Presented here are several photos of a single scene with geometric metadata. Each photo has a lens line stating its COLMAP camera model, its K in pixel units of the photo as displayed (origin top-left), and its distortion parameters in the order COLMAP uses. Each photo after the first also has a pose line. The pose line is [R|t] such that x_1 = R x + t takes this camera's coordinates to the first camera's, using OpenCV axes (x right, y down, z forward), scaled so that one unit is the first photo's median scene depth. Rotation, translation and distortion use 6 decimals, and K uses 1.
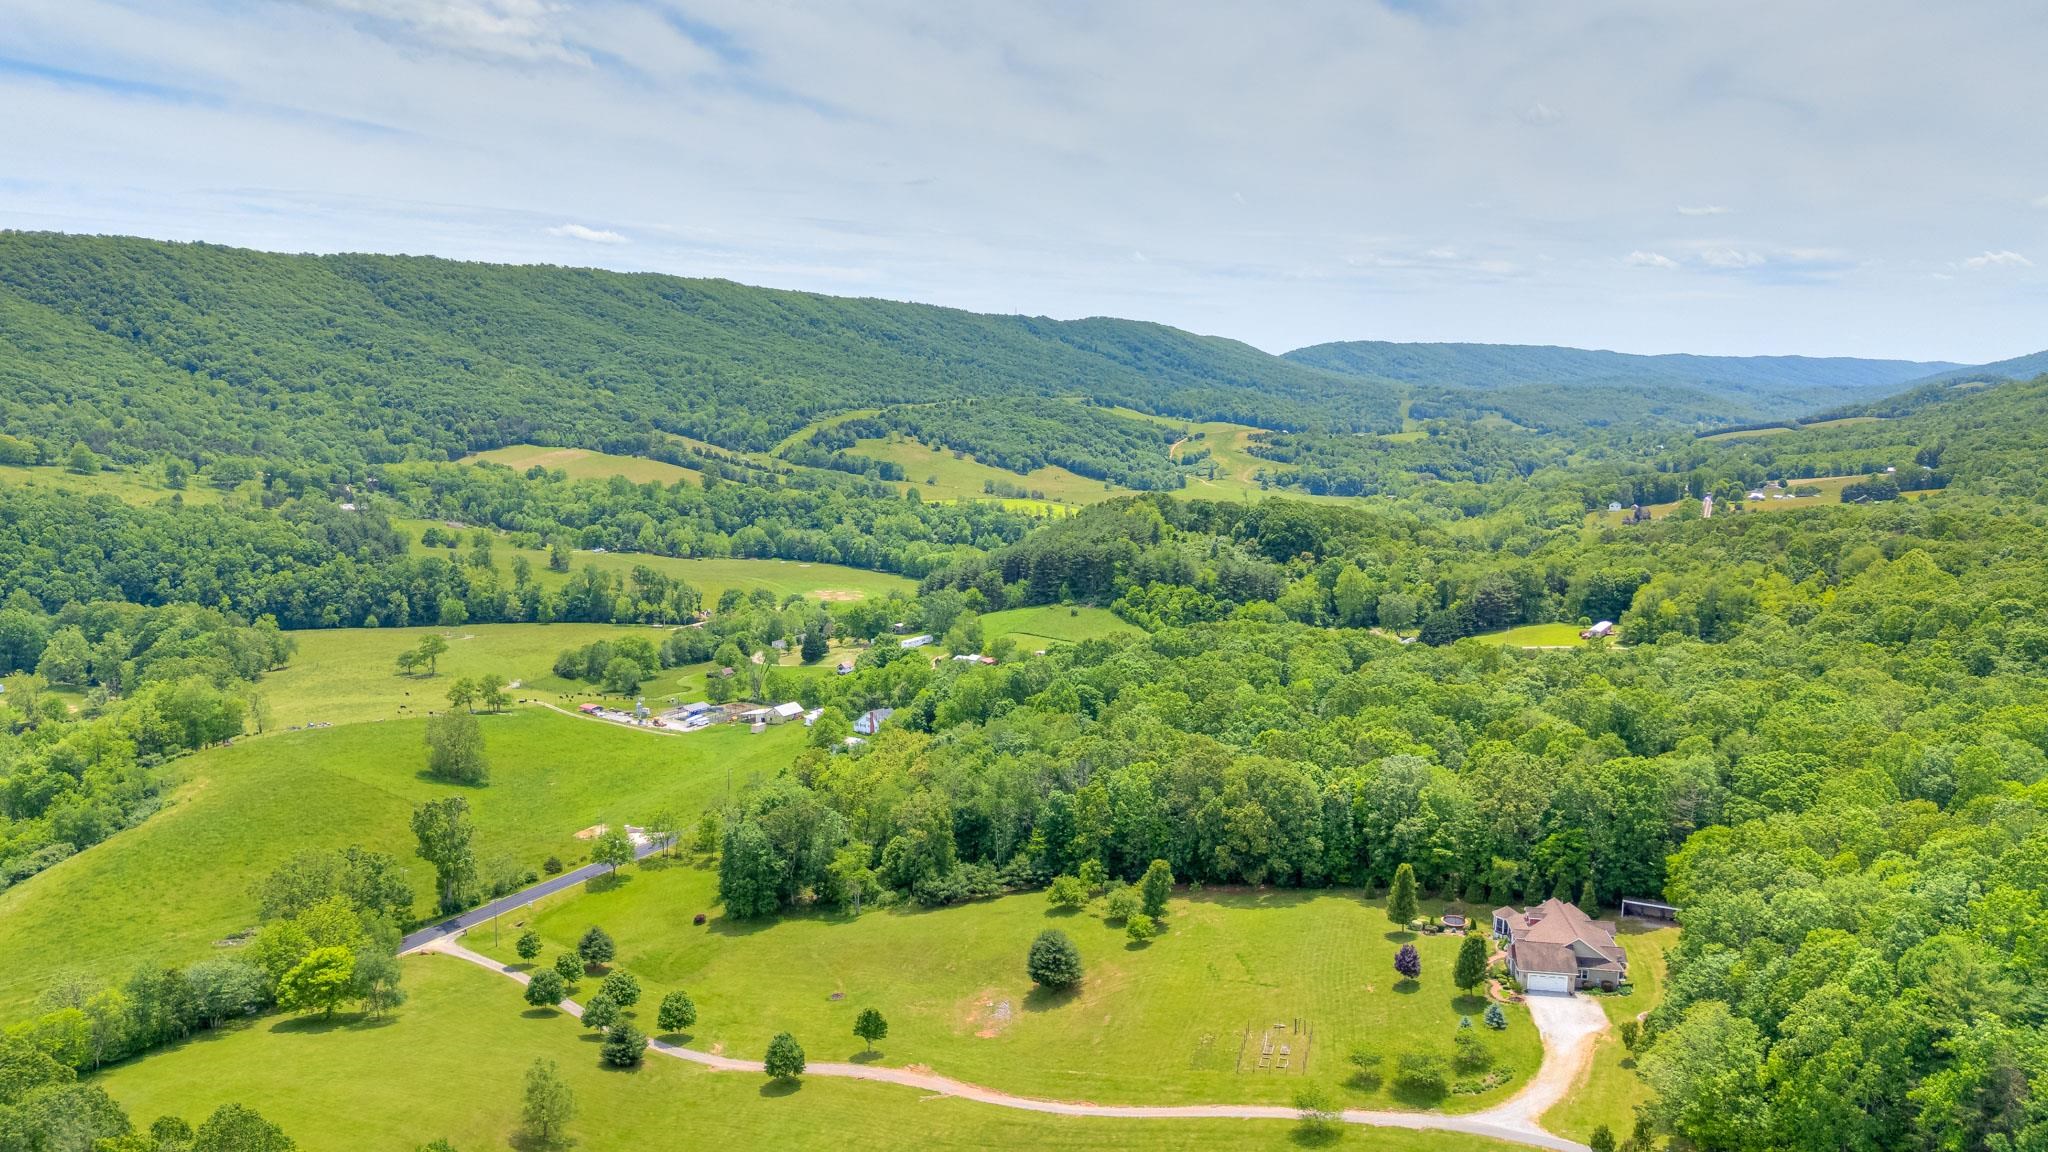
lens RADIAL K [[1509.9, 0, 1025.4], [0, 1509.9, 576.2], [0, 0, 1]] dist [0.077856, -0.081746]
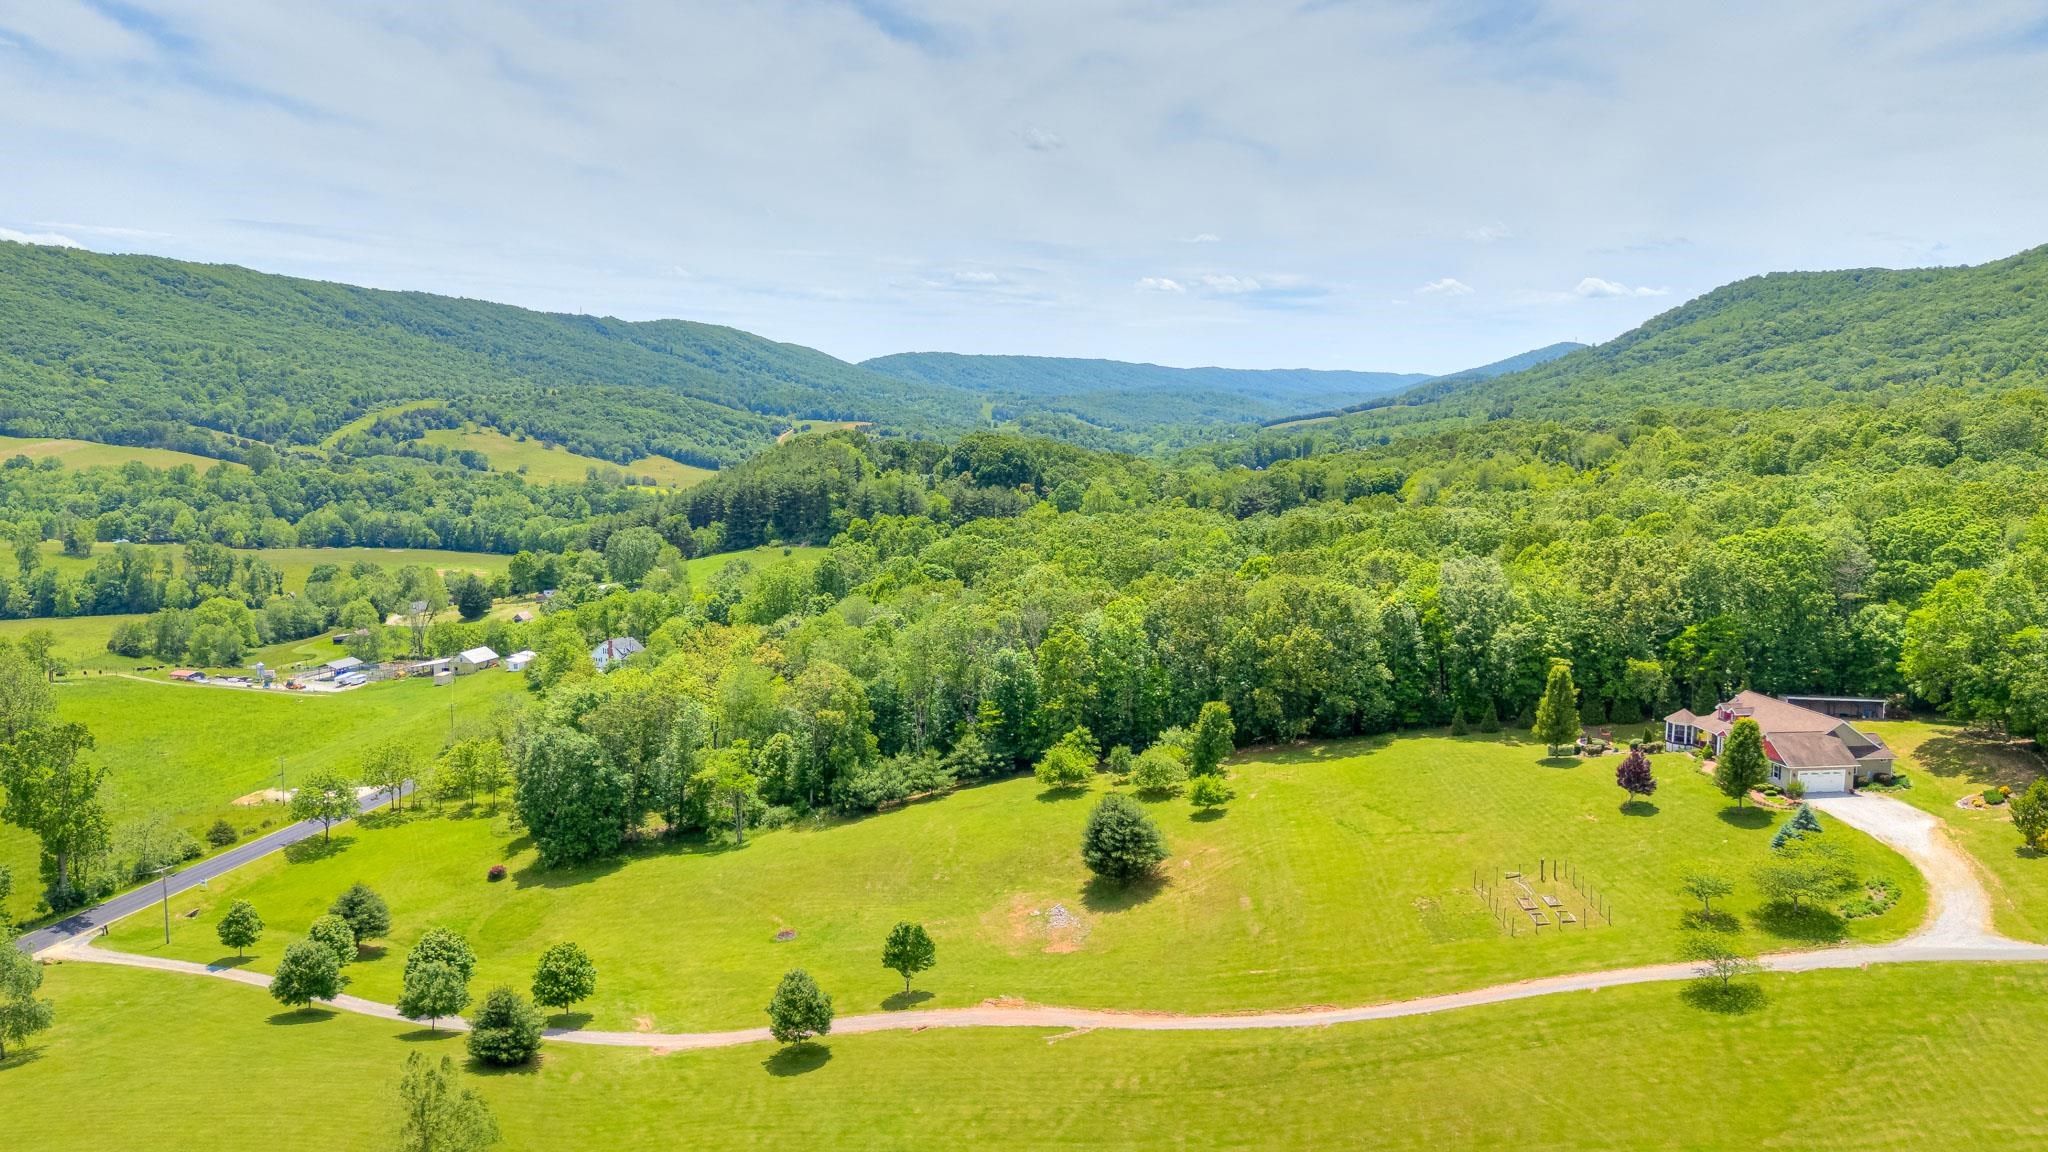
lens RADIAL K [[1509.9, 0, 1025.4], [0, 1509.9, 576.2], [0, 0, 1]] dist [0.077856, -0.081746]
pose [[0.958878, -0.045679, 0.280119, -0.034609], [0.049603, 0.998745, -0.006929, 0.022026], [-0.279451, 0.020539, 0.959940, 0.056015]]
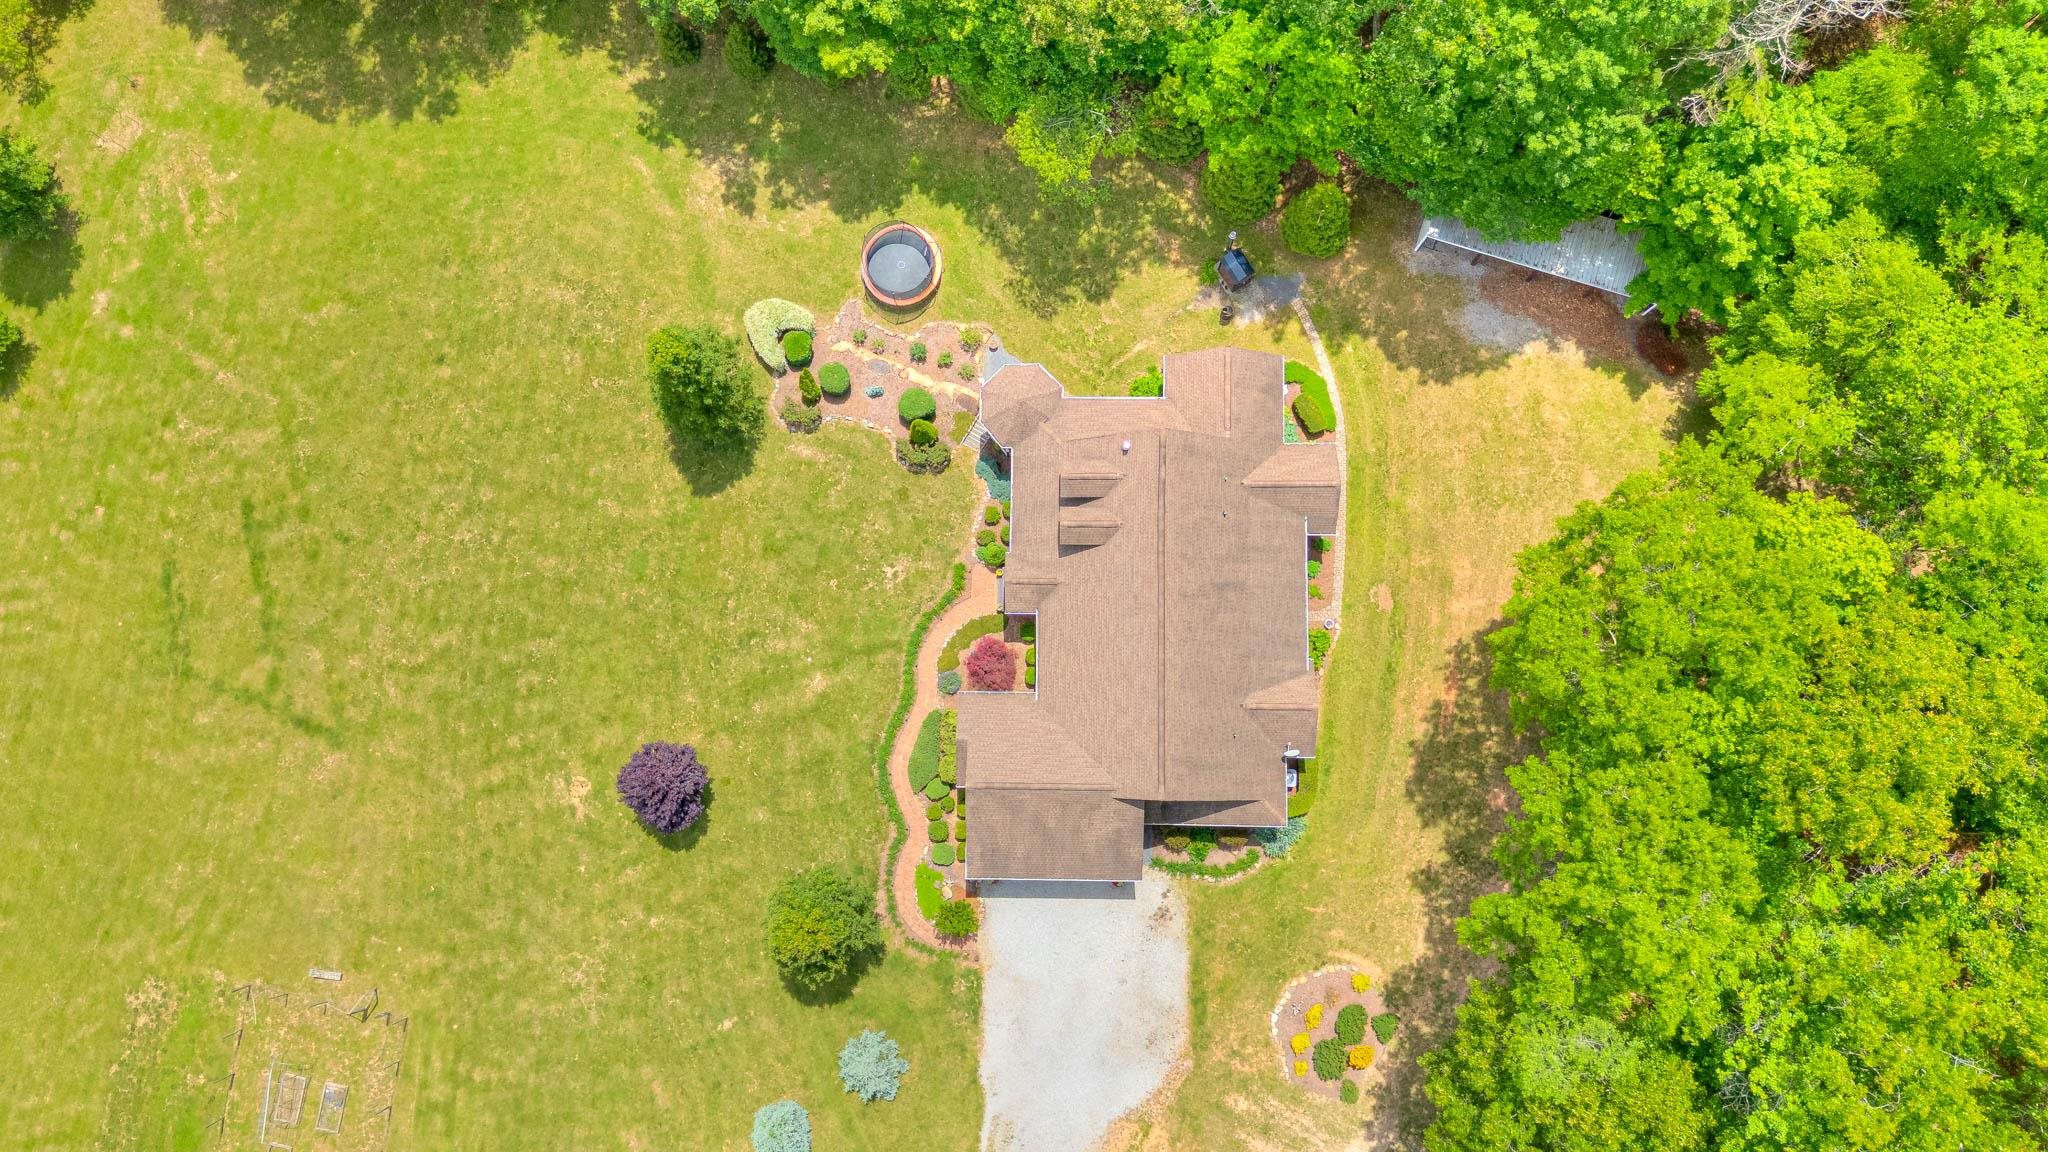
lens RADIAL K [[1509.9, 0, 1025.4], [0, 1509.9, 576.2], [0, 0, 1]] dist [0.077856, -0.081746]
pose [[0.992464, -0.120348, -0.023063, 0.050965], [0.052342, 0.246180, 0.967810, -0.010392], [-0.110796, -0.961723, 0.250624, 0.142181]]
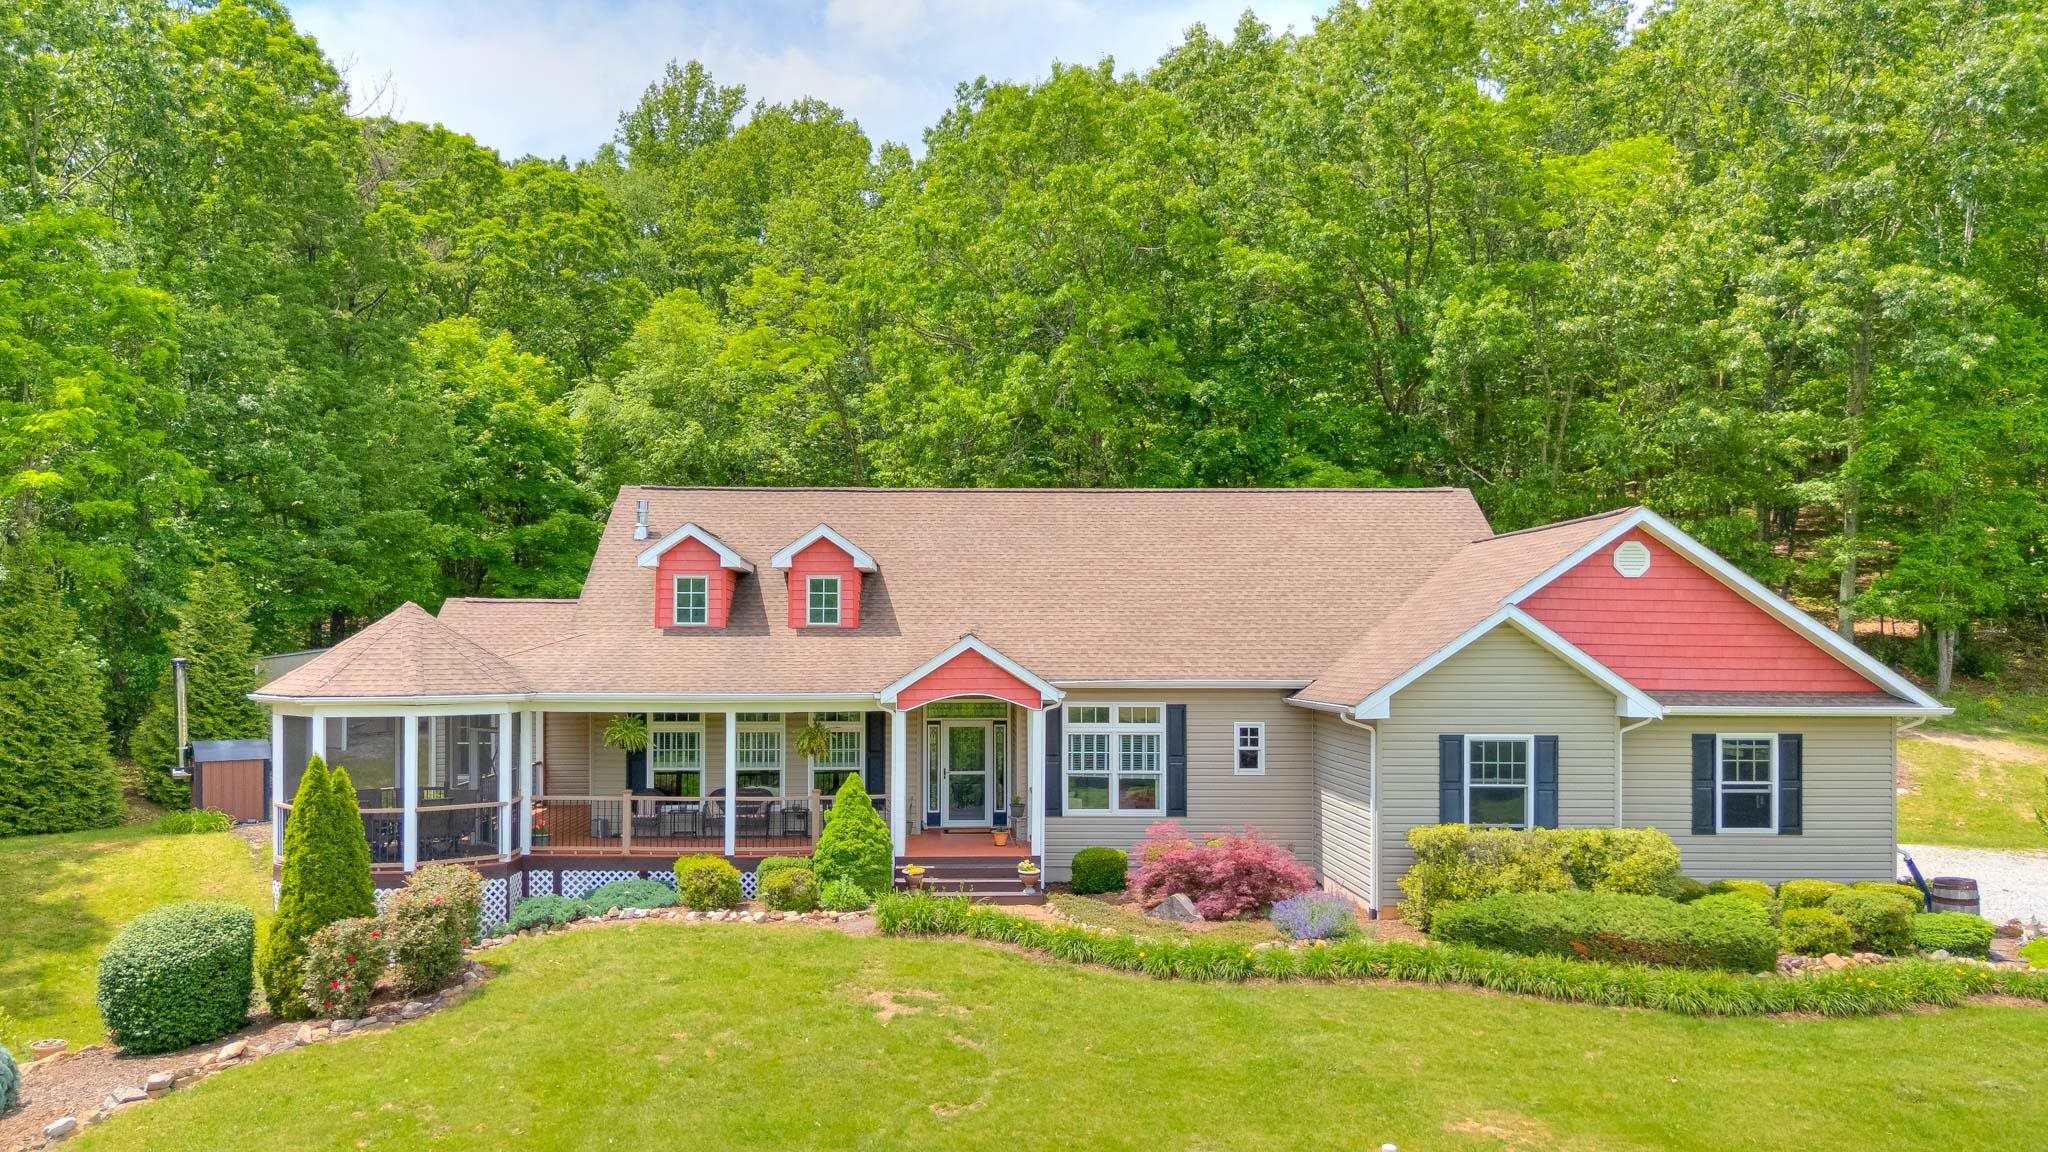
lens RADIAL K [[1536.0, 0, 990.7], [0, 1536.0, 647.9], [0, 0, 1]] dist [0.072797, -0.061563]
pose [[-0.156076, -0.020602, 0.987530, 0.033651], [0.132032, 0.990375, 0.041528, 0.035066], [-0.978881, 0.136867, -0.151853, 0.156171]]
